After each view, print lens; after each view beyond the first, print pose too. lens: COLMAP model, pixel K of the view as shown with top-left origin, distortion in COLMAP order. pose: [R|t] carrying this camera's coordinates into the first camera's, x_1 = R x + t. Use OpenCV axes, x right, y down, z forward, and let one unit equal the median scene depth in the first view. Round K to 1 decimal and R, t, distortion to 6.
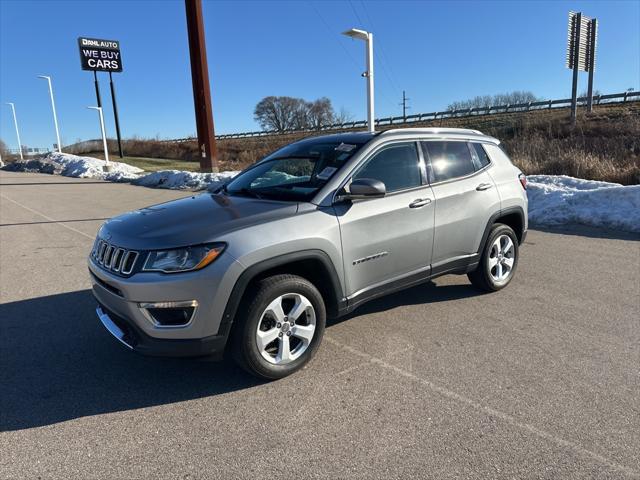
lens RADIAL K [[458.9, 0, 323.4], [0, 458.9, 236.9], [0, 0, 1]] dist [0.064316, -0.069063]
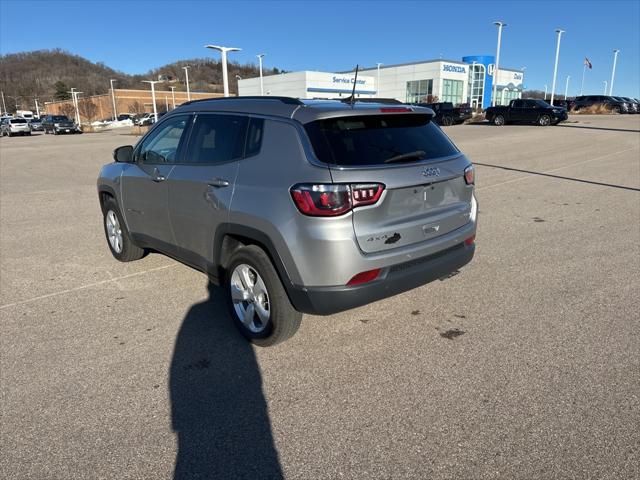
lens RADIAL K [[458.3, 0, 320.5], [0, 458.3, 247.1], [0, 0, 1]] dist [0.048217, -0.049191]
pose [[0.033403, 0.308190, -0.950738, 0.410623], [-0.169741, 0.939199, 0.298486, -0.098260], [0.984923, 0.151409, 0.083684, 0.427878]]
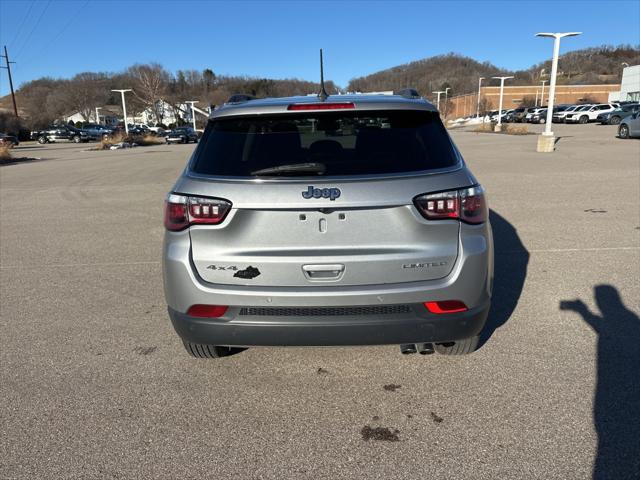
lens RADIAL K [[458.9, 0, 323.4], [0, 458.9, 236.9], [0, 0, 1]] dist [0.064316, -0.069063]
pose [[-0.656413, 0.235233, -0.716789, 0.292563], [-0.091213, 0.918425, 0.384935, -0.124919], [0.748867, 0.318057, -0.581411, 0.610586]]
